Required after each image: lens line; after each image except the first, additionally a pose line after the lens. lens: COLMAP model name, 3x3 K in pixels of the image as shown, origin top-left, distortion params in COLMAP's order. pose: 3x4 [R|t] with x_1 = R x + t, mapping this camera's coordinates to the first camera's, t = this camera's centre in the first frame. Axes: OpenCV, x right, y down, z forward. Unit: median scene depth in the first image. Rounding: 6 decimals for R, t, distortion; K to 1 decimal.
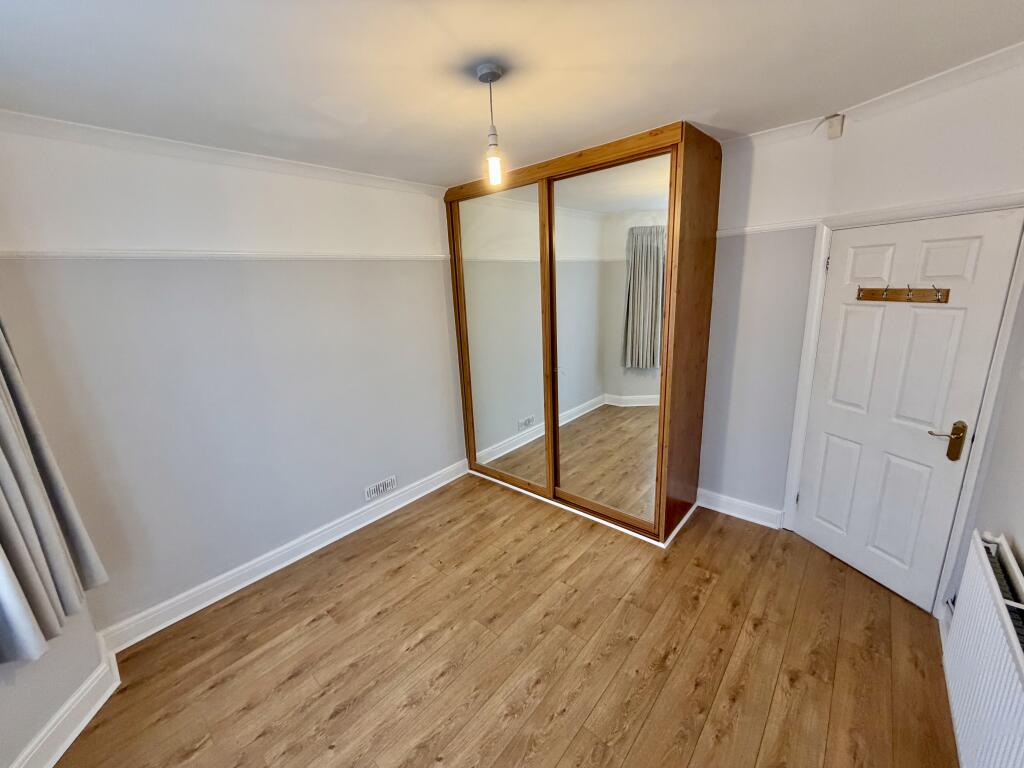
lens RADIAL K [[409.0, 0, 509.2], [0, 409.0, 382.3], [0, 0, 1]] dist [0.000986, 0.000182]
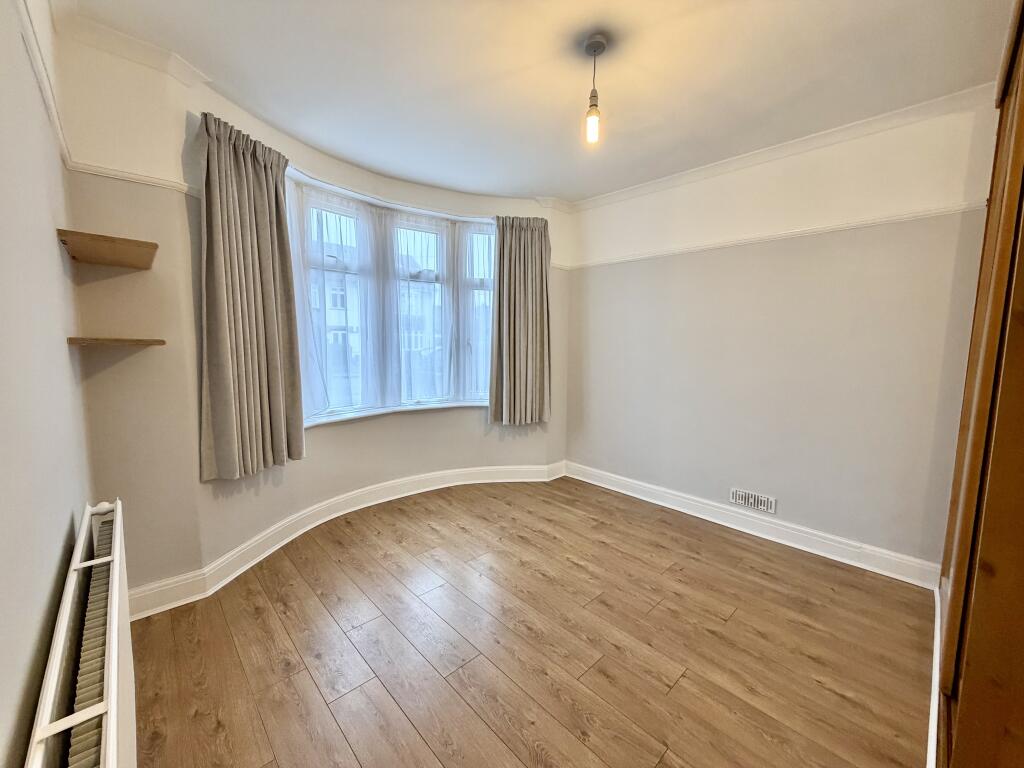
lens RADIAL K [[409.0, 0, 509.2], [0, 409.0, 382.3], [0, 0, 1]] dist [0.000986, 0.000182]
pose [[-0.096723, 0.151102, -0.983775, 0.781309], [-0.245283, 0.954306, 0.170692, -0.003376], [0.964614, 0.257813, -0.055240, 0.684746]]
